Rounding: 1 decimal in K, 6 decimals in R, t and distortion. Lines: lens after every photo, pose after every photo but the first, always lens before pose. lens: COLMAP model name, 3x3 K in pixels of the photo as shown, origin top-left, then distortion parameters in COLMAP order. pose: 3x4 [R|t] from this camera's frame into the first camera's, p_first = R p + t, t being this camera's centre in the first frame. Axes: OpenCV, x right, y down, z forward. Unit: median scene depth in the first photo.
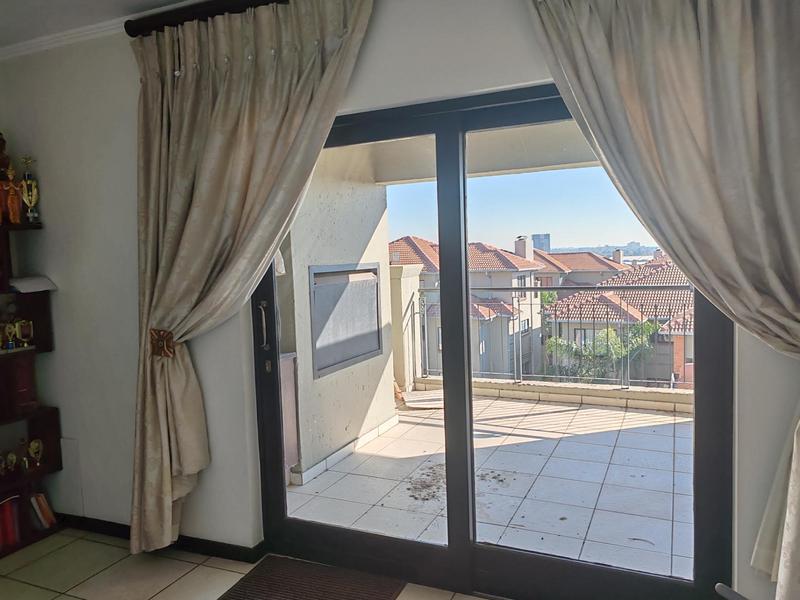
lens RADIAL K [[631.9, 0, 414.3], [0, 631.9, 301.8], [0, 0, 1]] dist [0.008232, -0.000530]
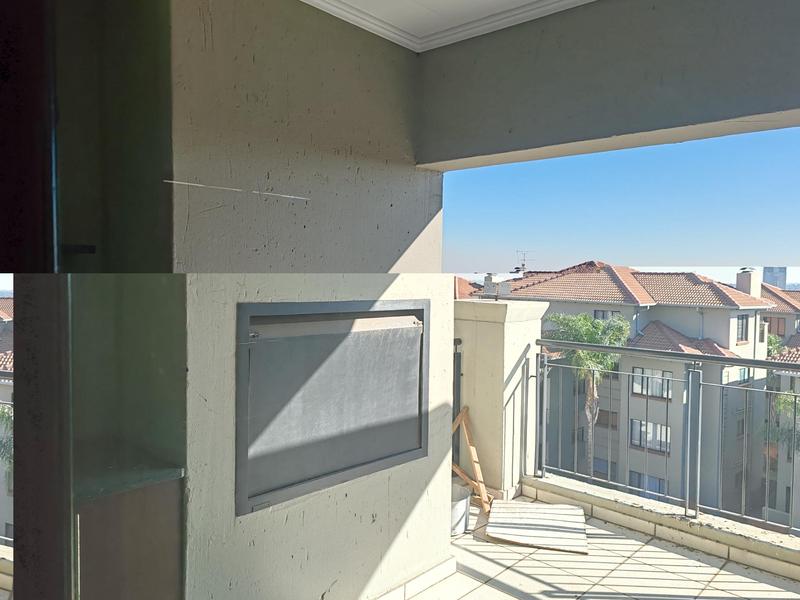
lens RADIAL K [[631.9, 0, 414.3], [0, 631.9, 301.8], [0, 0, 1]] dist [0.008232, -0.000530]
pose [[0.947920, 0.061625, -0.312491, 0.089370], [-0.072576, 0.997086, -0.023521, -0.035516], [0.310131, 0.044976, 0.949630, 0.346403]]
